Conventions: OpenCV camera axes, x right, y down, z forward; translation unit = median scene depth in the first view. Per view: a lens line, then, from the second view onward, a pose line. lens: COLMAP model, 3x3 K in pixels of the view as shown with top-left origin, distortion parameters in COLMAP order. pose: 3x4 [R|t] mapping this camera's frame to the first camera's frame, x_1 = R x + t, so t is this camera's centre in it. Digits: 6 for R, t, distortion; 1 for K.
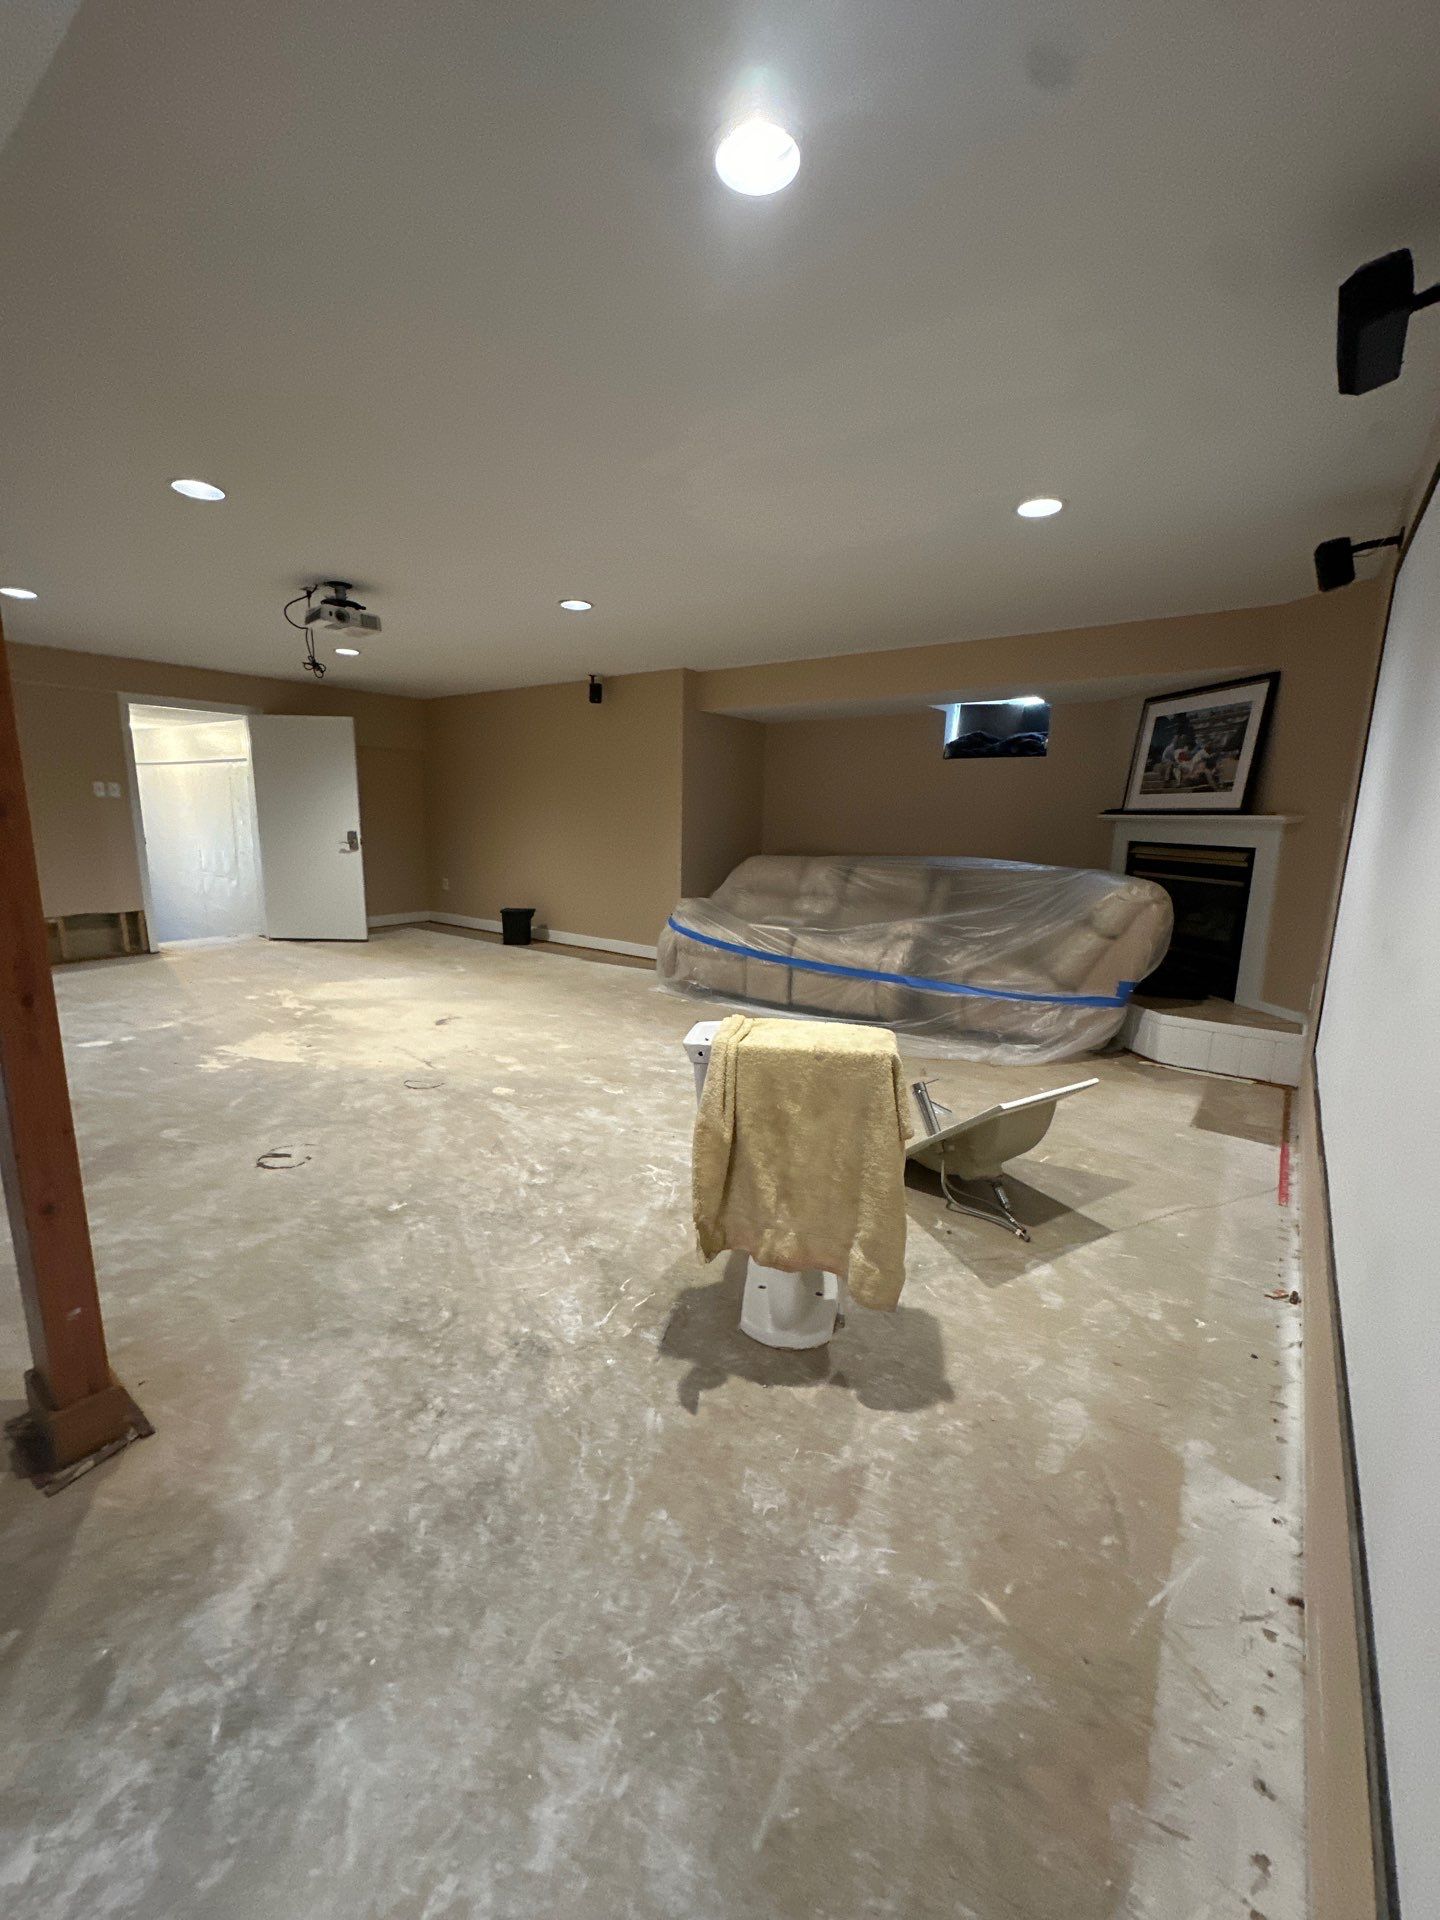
lens RADIAL K [[764.9, 0, 720.0], [0, 764.9, 960.0], [0, 0, 1]] dist [-0.001260, 0.000350]
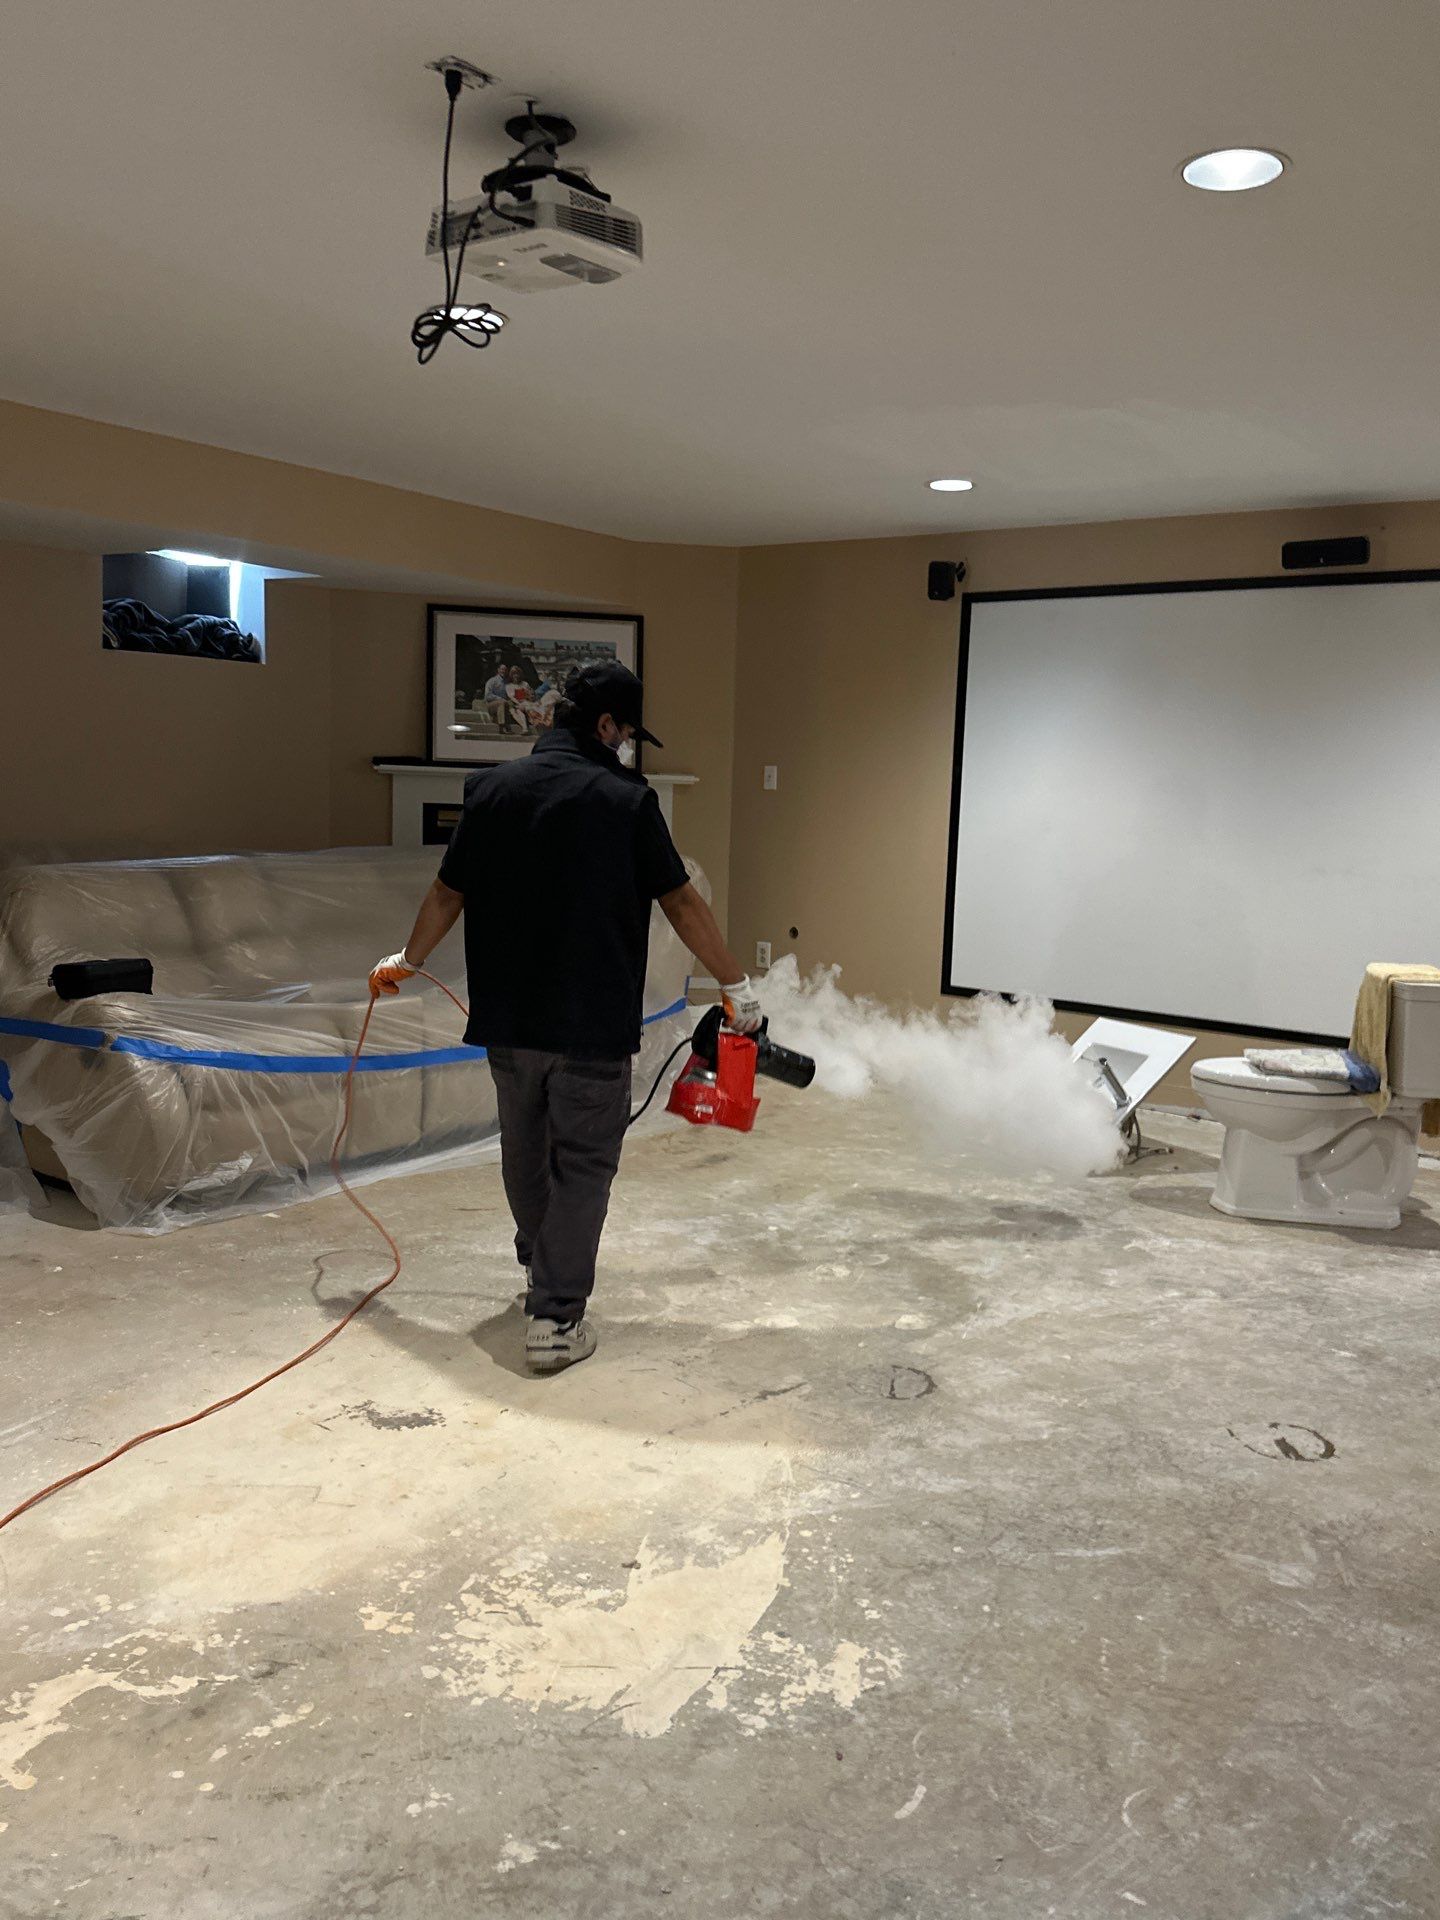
lens RADIAL K [[1585.2, 0, 712.2], [0, 1585.2, 960.5], [0, 0, 1]] dist [0.130629, -0.246753]
pose [[-0.003649, -0.135834, 0.990725, -1.160303], [0.154390, 0.978776, 0.134765, -0.213593], [-0.988003, 0.153450, 0.017400, 0.922684]]
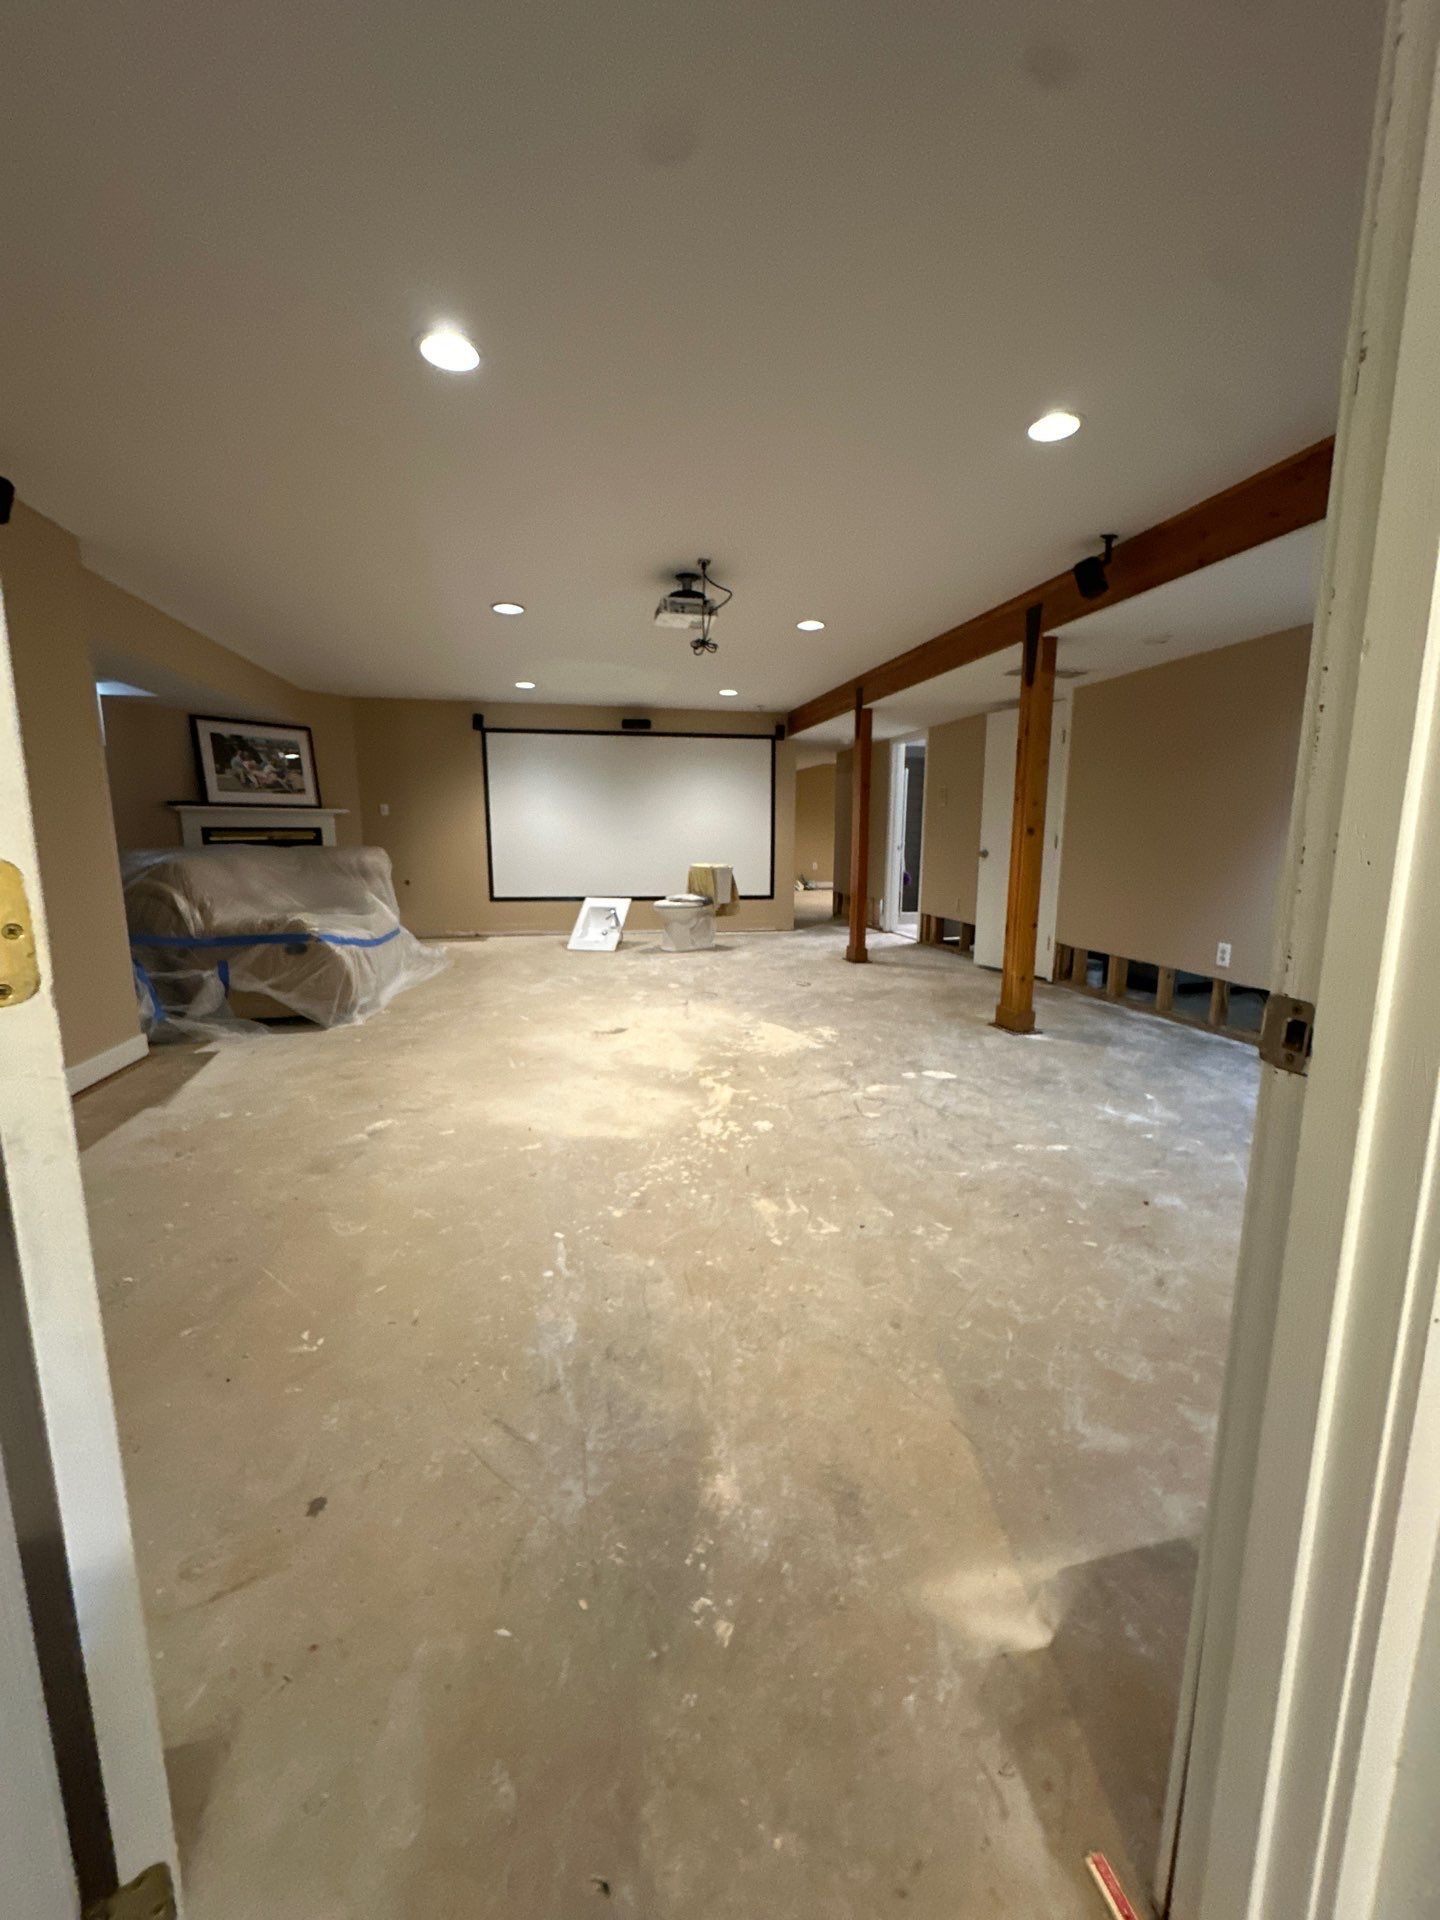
lens RADIAL K [[764.9, 0, 720.0], [0, 764.9, 960.0], [0, 0, 1]] dist [-0.001260, 0.000350]
pose [[-0.745884, -0.129005, 0.653464, -1.178834], [0.111922, 0.942842, 0.313884, -0.310907], [-0.656606, 0.307258, -0.688812, 1.715340]]
